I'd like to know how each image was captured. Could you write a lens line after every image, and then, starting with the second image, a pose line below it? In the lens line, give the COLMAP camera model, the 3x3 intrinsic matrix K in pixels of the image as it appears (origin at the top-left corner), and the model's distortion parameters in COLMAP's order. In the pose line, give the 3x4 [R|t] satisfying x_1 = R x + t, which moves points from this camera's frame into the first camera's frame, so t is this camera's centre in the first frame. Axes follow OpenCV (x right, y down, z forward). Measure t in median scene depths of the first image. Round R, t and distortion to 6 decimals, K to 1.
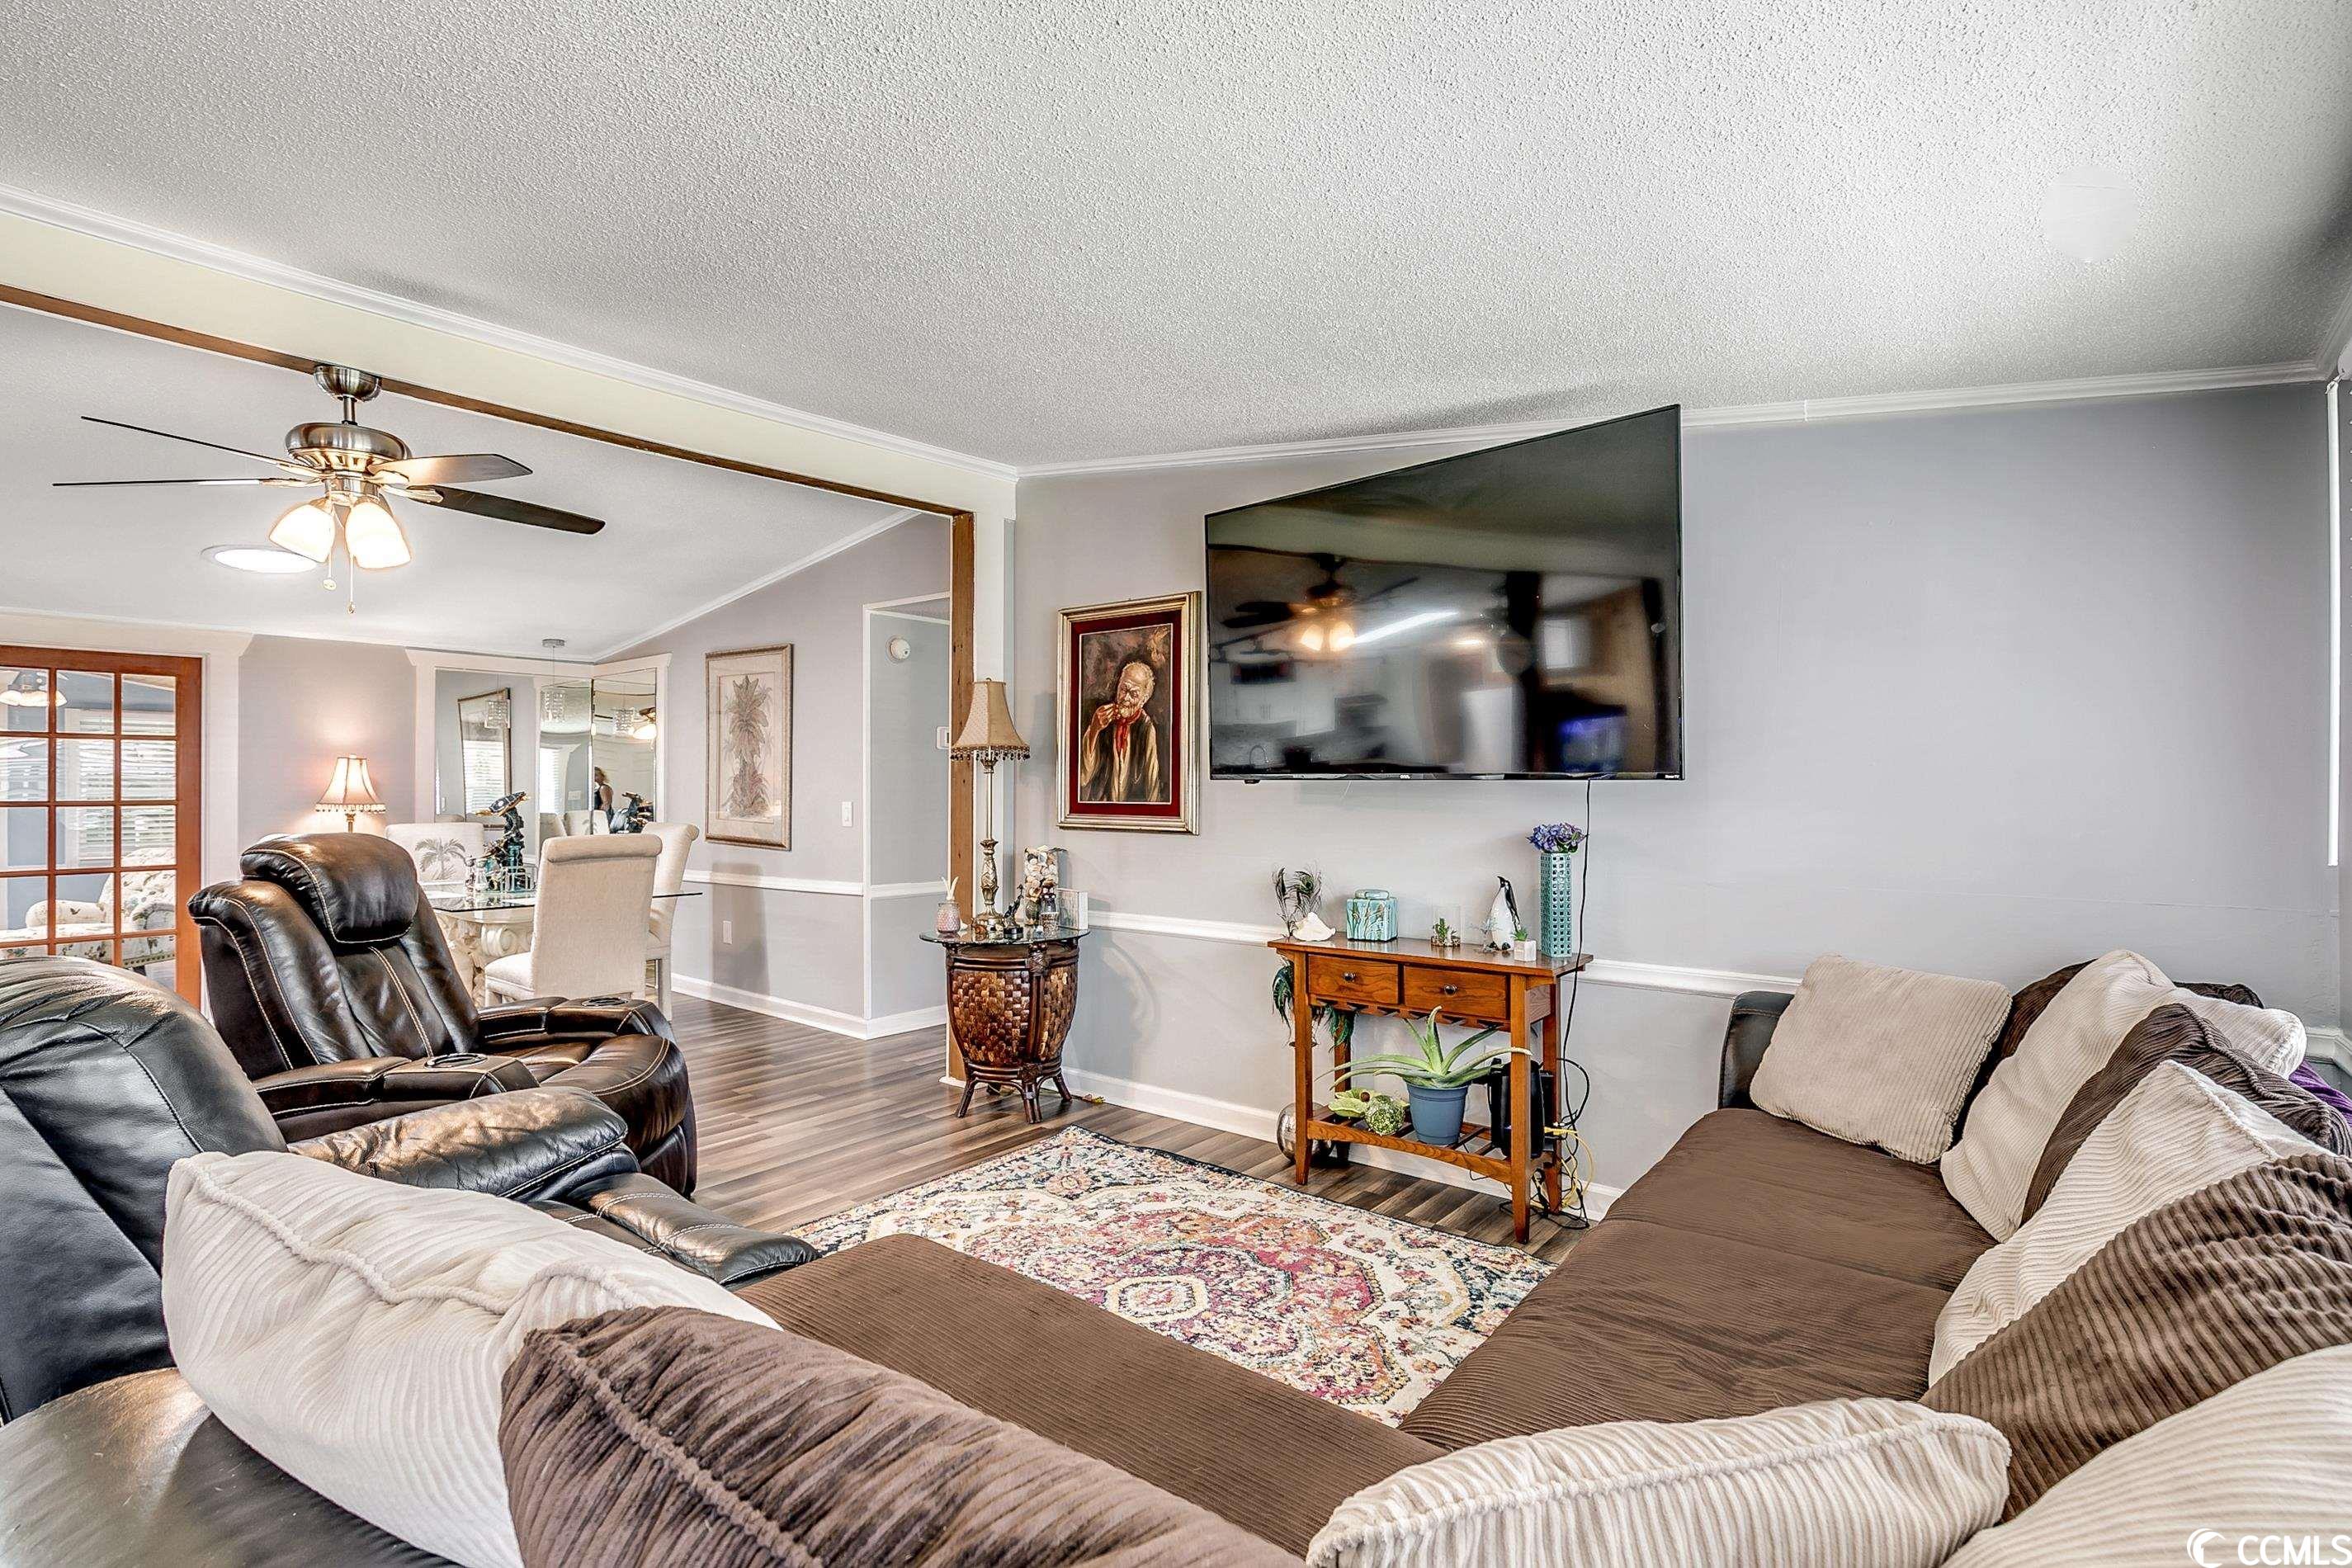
lens RADIAL K [[1127.1, 0, 1178.0], [0, 1127.1, 779.0], [0, 0, 1]] dist [-0.003340, 0.000993]
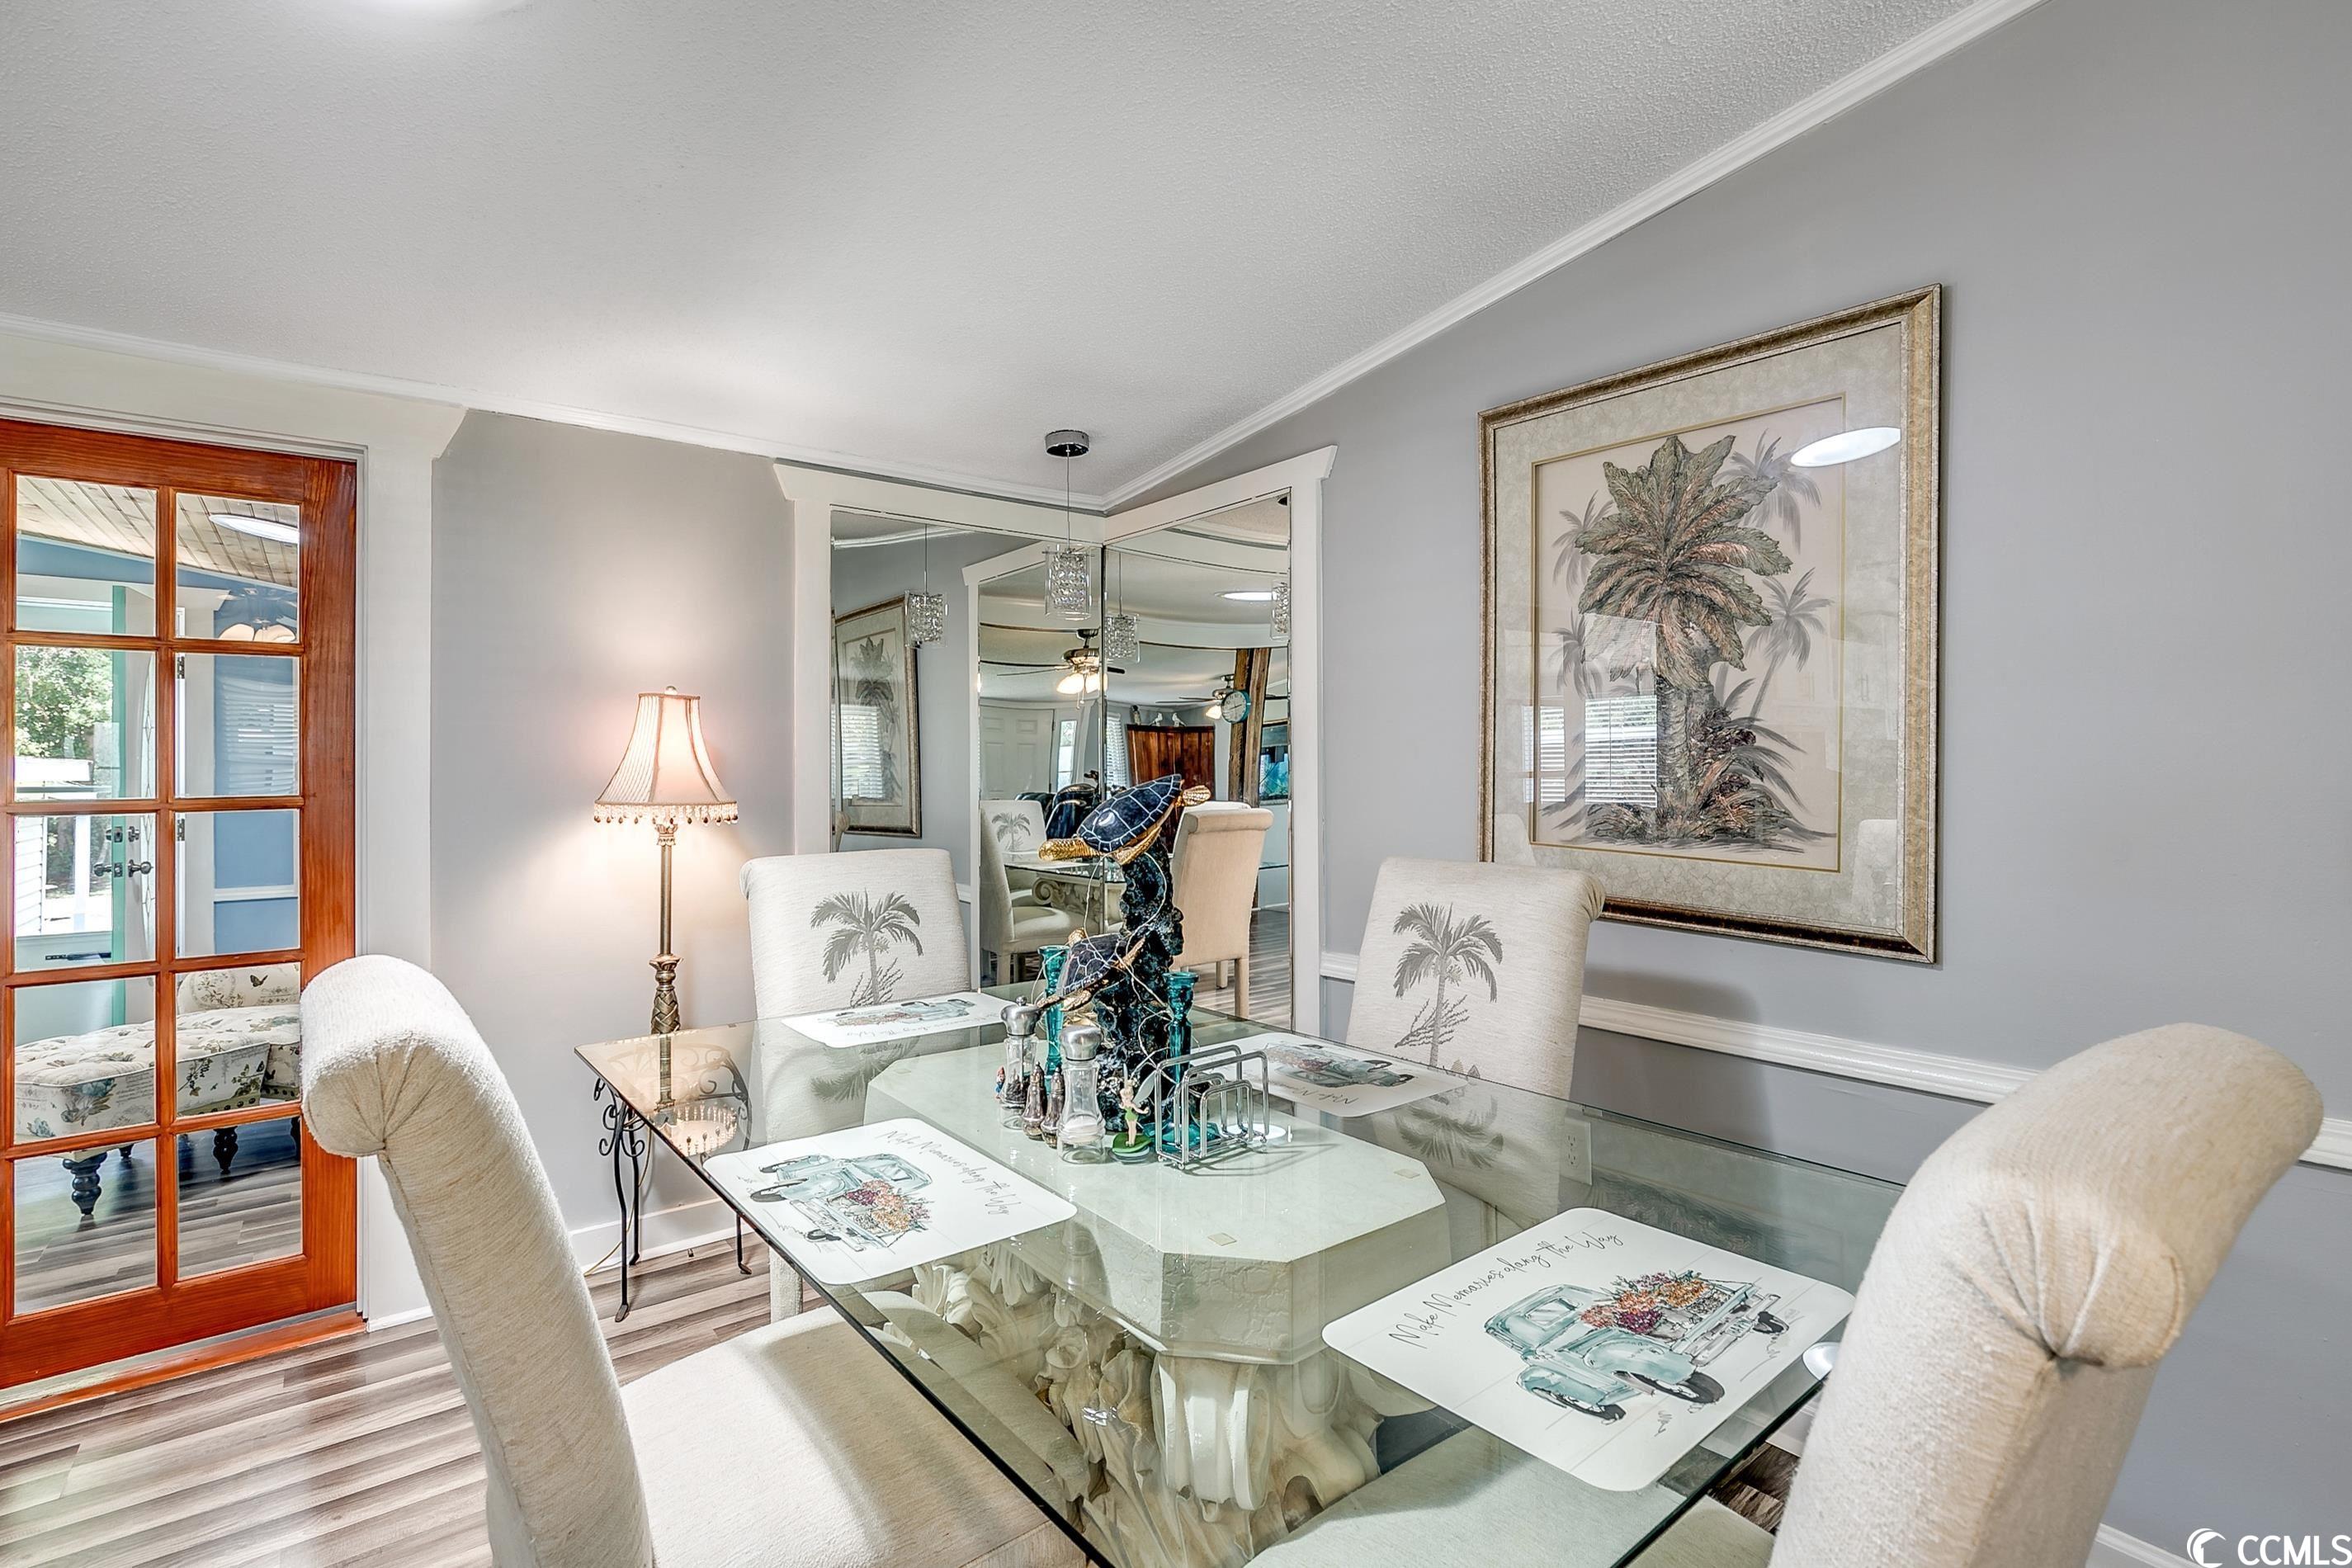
lens RADIAL K [[1102.4, 0, 1179.6], [0, 1102.4, 739.8], [0, 0, 1]] dist [-0.024116, 0.000028]
pose [[0.978456, -0.009611, -0.206234, -0.621885], [0.006877, 0.999879, -0.013969, 0.007134], [0.206343, 0.012249, 0.978403, 0.857618]]
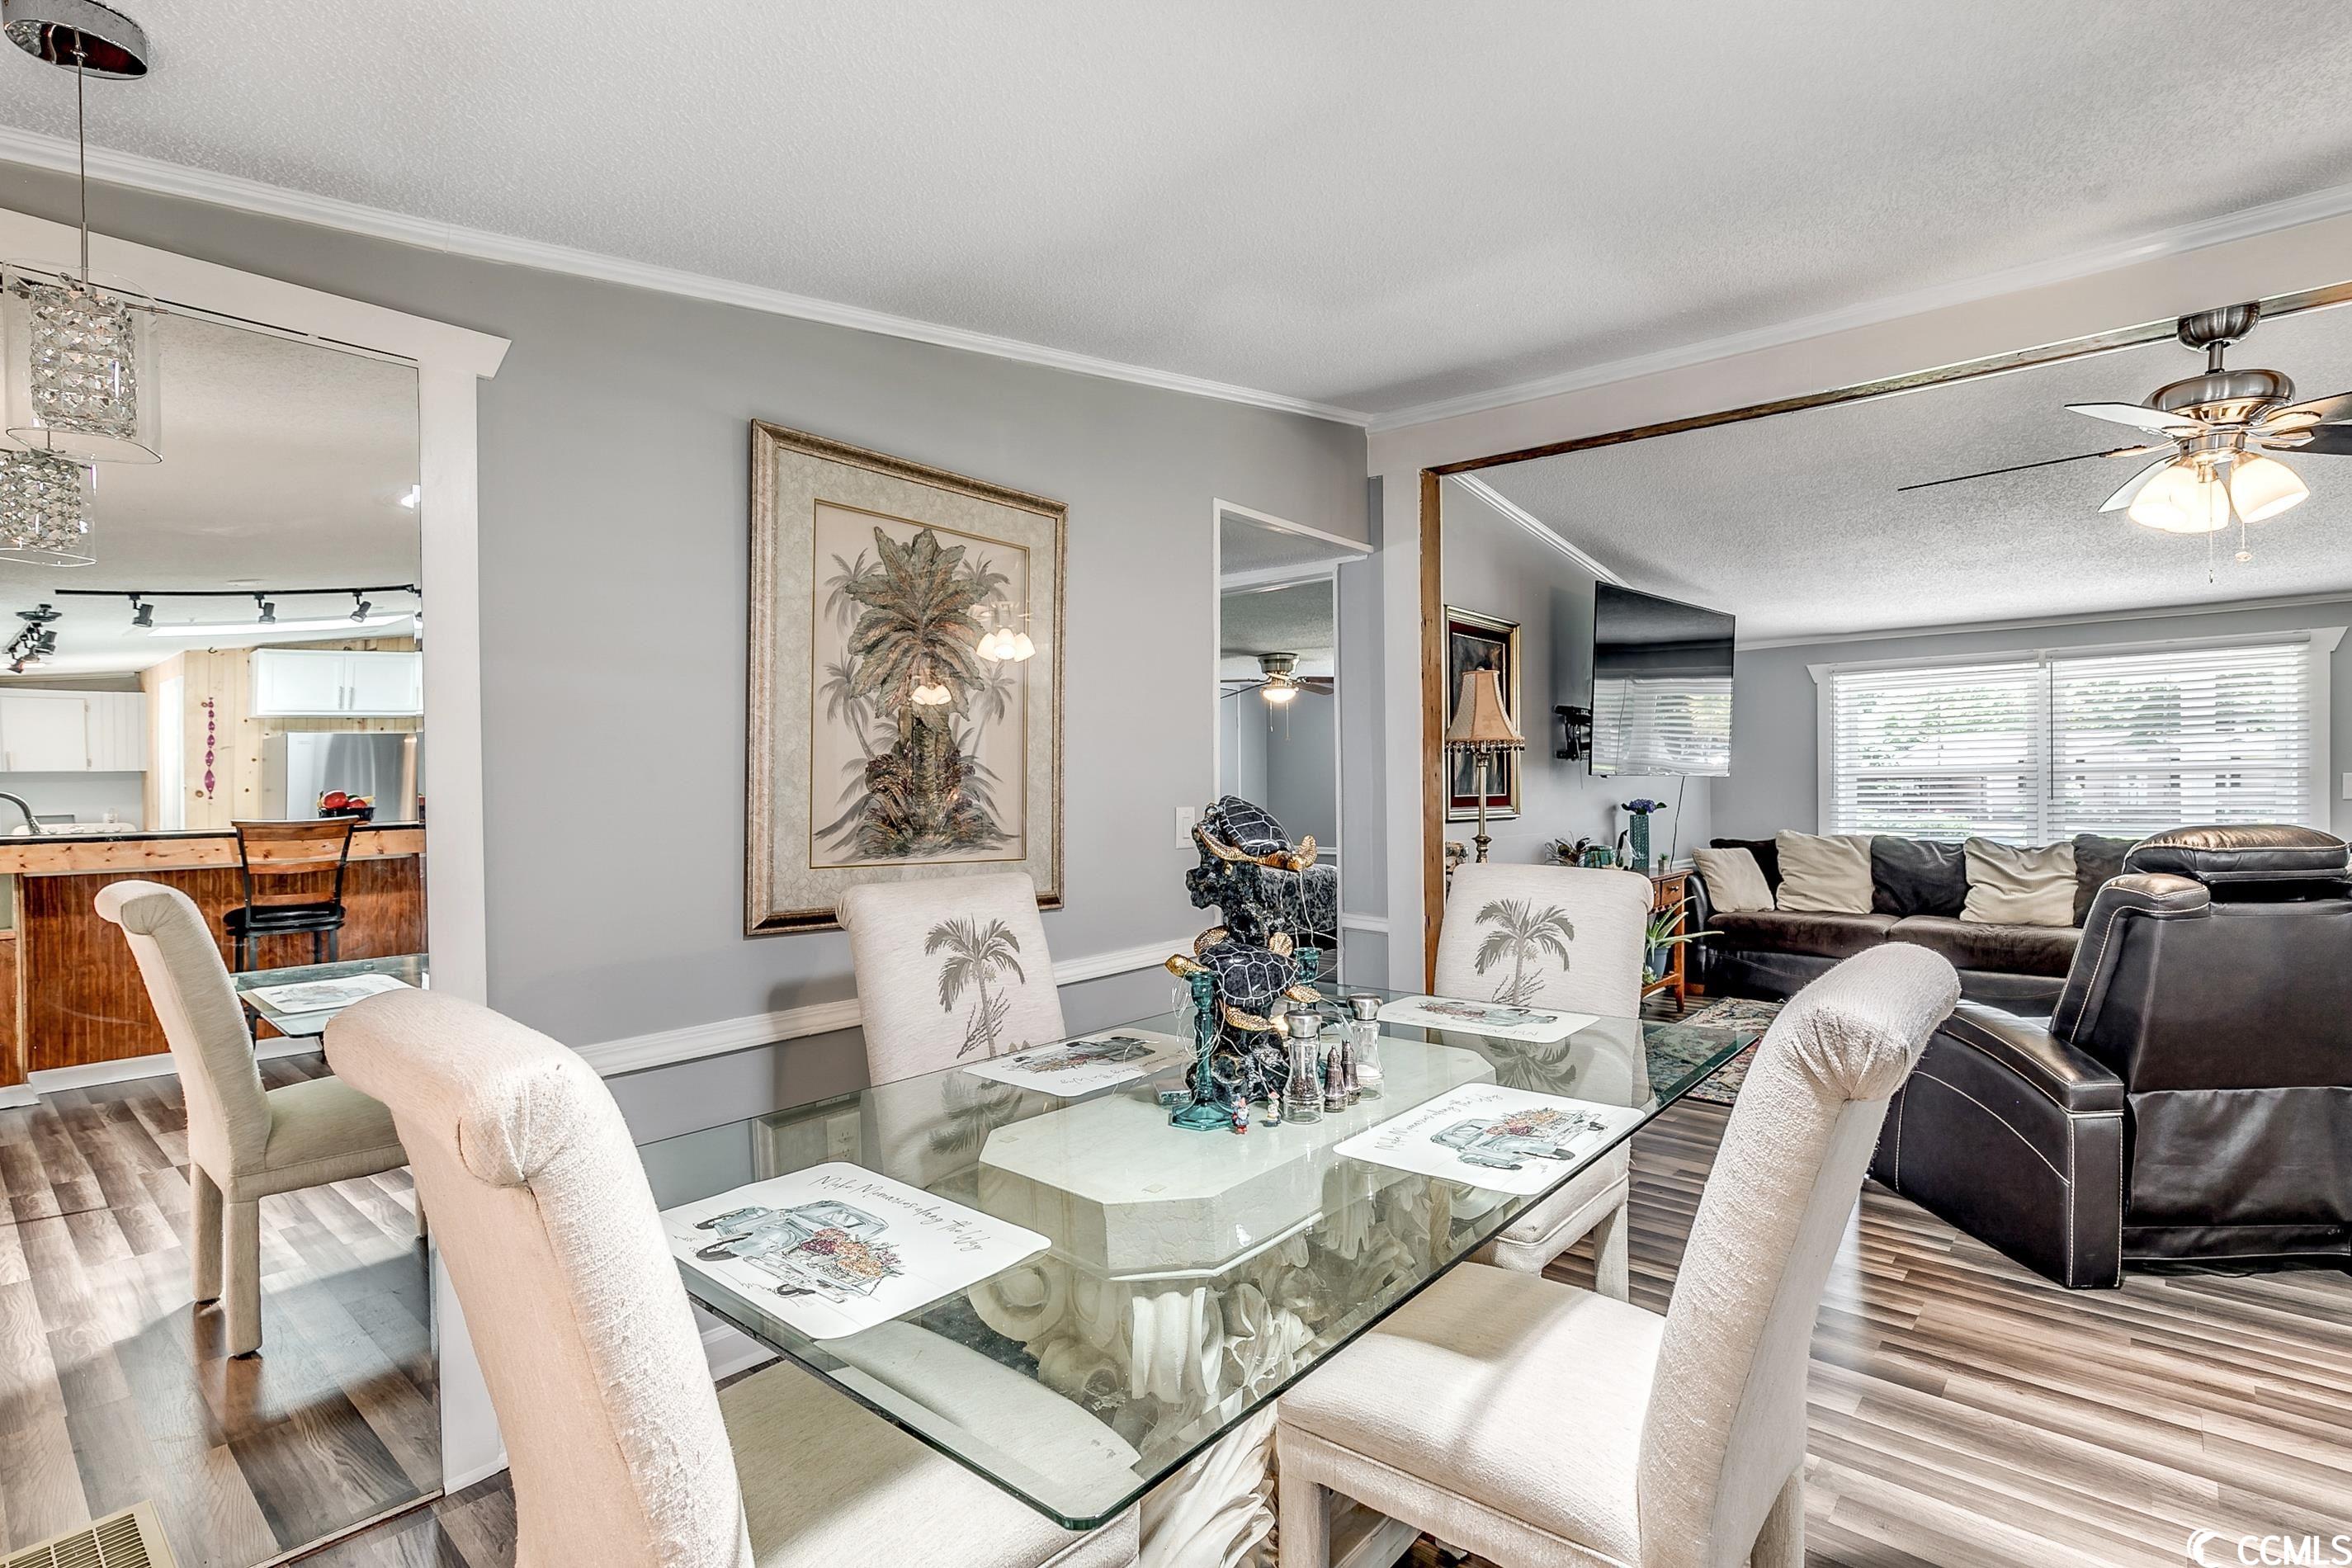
lens RADIAL K [[1127.1, 0, 1178.0], [0, 1127.1, 779.0], [0, 0, 1]] dist [-0.003340, 0.000993]
pose [[0.018750, 0.001984, 0.999822, -1.095732], [-0.002725, 0.999994, -0.001933, 0.007369], [-0.999820, -0.002689, 0.018755, 1.199650]]
